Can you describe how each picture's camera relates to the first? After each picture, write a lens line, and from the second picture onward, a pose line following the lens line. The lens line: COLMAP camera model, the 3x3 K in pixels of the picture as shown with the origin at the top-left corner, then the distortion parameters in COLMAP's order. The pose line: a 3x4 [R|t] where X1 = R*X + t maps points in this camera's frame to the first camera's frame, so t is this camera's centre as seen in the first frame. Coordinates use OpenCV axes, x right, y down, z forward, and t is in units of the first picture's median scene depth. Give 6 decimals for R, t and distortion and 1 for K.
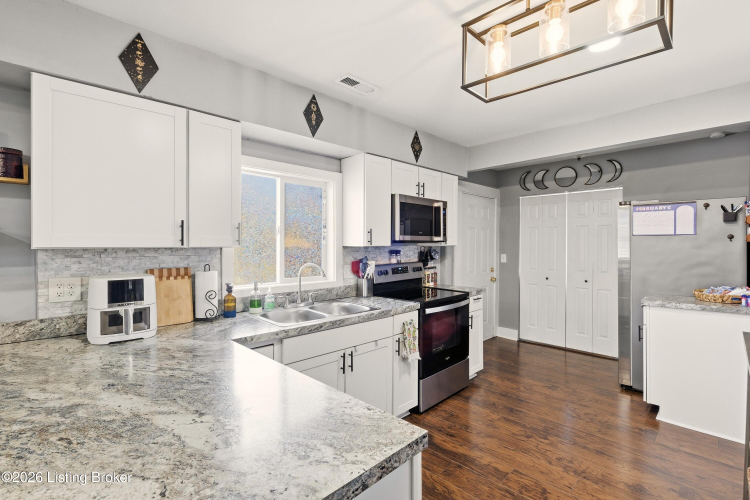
lens RADIAL K [[342.1, 0, 370.9], [0, 342.1, 245.6], [0, 0, 1]] dist [-0.009103, -0.000093]
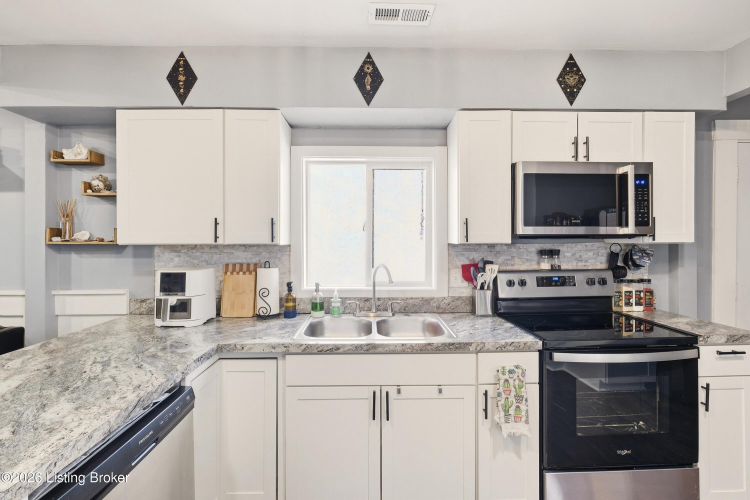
lens RADIAL K [[335.0, 0, 373.3], [0, 335.0, 241.0], [0, 0, 1]] dist [-0.001464, -0.000489]
pose [[0.737278, -0.002858, -0.675584, 0.319296], [-0.000523, 0.999988, -0.004802, 0.000096], [0.675590, 0.003894, 0.737268, 0.380084]]
